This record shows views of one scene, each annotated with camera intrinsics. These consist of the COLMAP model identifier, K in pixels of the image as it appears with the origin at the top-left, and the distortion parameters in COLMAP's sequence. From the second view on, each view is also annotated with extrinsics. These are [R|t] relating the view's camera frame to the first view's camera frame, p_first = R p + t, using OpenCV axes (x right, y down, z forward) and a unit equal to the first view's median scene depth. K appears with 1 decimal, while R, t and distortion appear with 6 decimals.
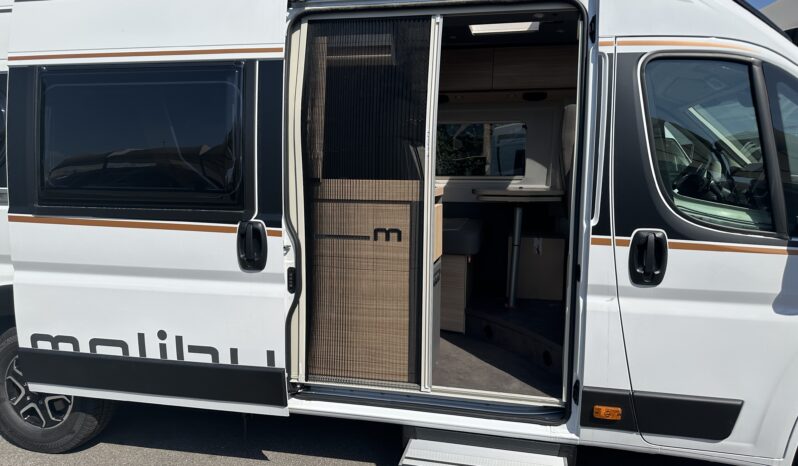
lens RADIAL K [[567.0, 0, 401.5], [0, 567.0, 236.7], [0, 0, 1]] dist [0.037214, -0.052842]
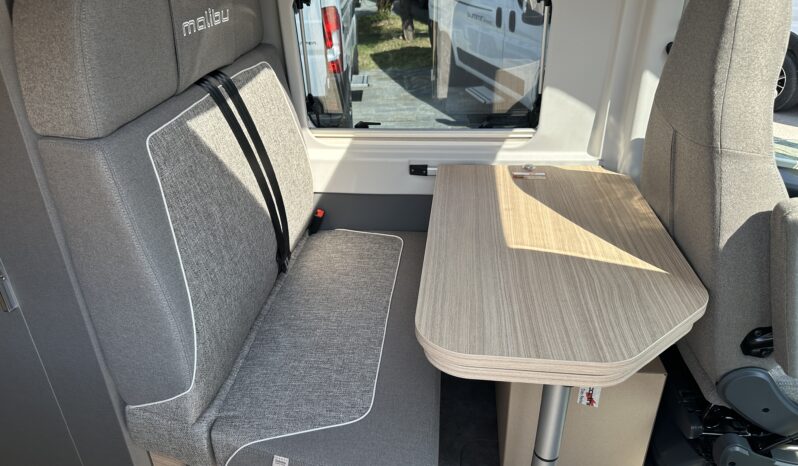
lens RADIAL K [[561.2, 0, 399.0], [0, 561.2, 237.2], [0, 0, 1]] dist [0.127820, -0.248667]
pose [[0.992624, -0.092242, 0.078672, 0.083164], [0.052595, 0.912323, 0.406080, -0.206694], [-0.109232, -0.398946, 0.910445, 0.623407]]
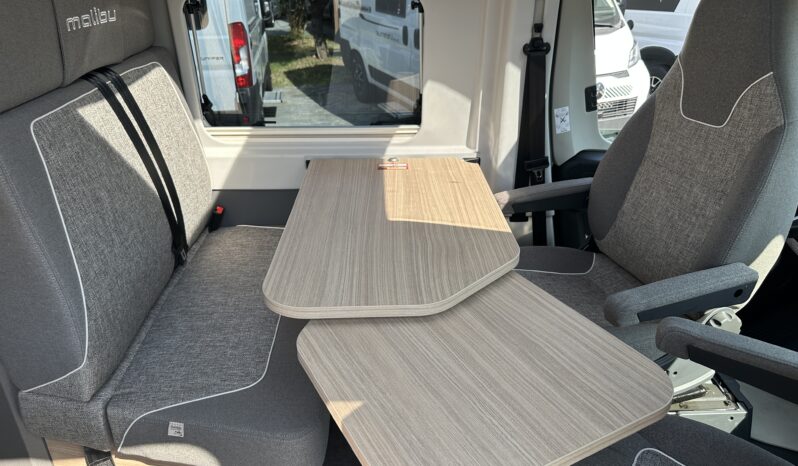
lens RADIAL K [[567.0, 0, 401.5], [0, 567.0, 236.7], [0, 0, 1]] dist [0.037214, -0.052842]
pose [[0.967686, -0.128835, 0.216762, 0.097608], [0.037534, 0.923641, 0.381417, -0.197416], [-0.249350, -0.360956, 0.898630, 0.584907]]
